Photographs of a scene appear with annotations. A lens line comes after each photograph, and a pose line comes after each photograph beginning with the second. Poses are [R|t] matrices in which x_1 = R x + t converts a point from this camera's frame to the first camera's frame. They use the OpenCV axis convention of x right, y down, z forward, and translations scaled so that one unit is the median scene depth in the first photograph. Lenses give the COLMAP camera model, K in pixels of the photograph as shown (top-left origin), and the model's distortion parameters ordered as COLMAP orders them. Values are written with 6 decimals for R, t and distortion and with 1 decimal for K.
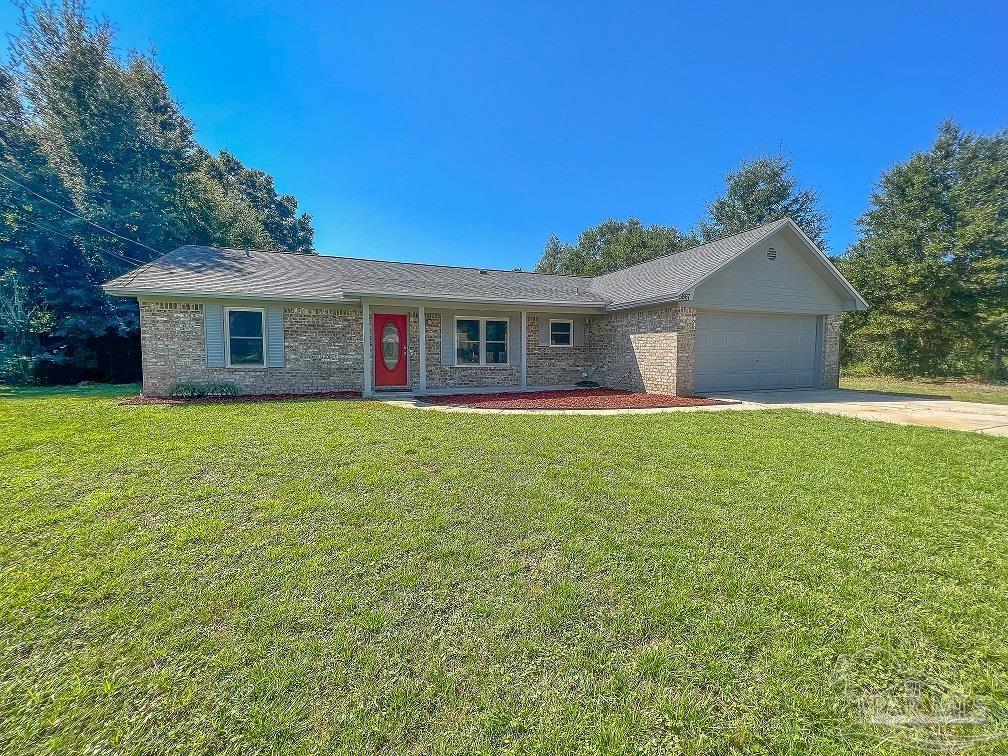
lens RADIAL K [[404.1, 0, 502.1], [0, 404.1, 377.5], [0, 0, 1]] dist [0.005161, -0.004085]
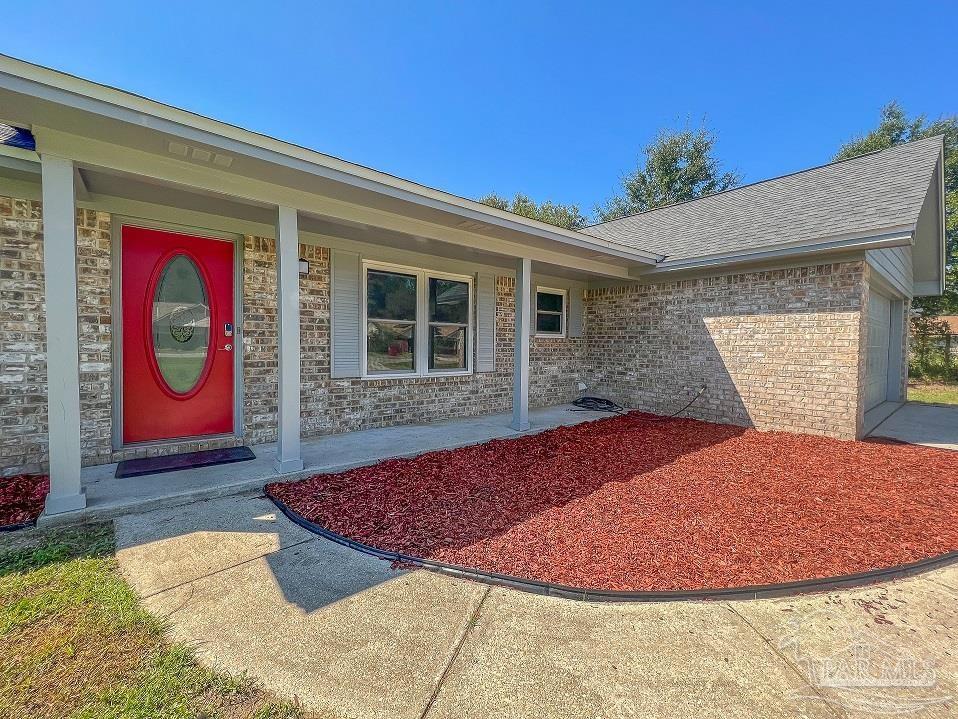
lens RADIAL K [[403.6, 0, 480.6], [0, 403.6, 359.7], [0, 0, 1]] dist [0.002152, -0.000643]
pose [[0.946105, -0.000098, 0.323860, -0.134146], [0.007164, 0.999762, -0.020625, -0.036957], [-0.323781, 0.021833, 0.945880, 0.546067]]
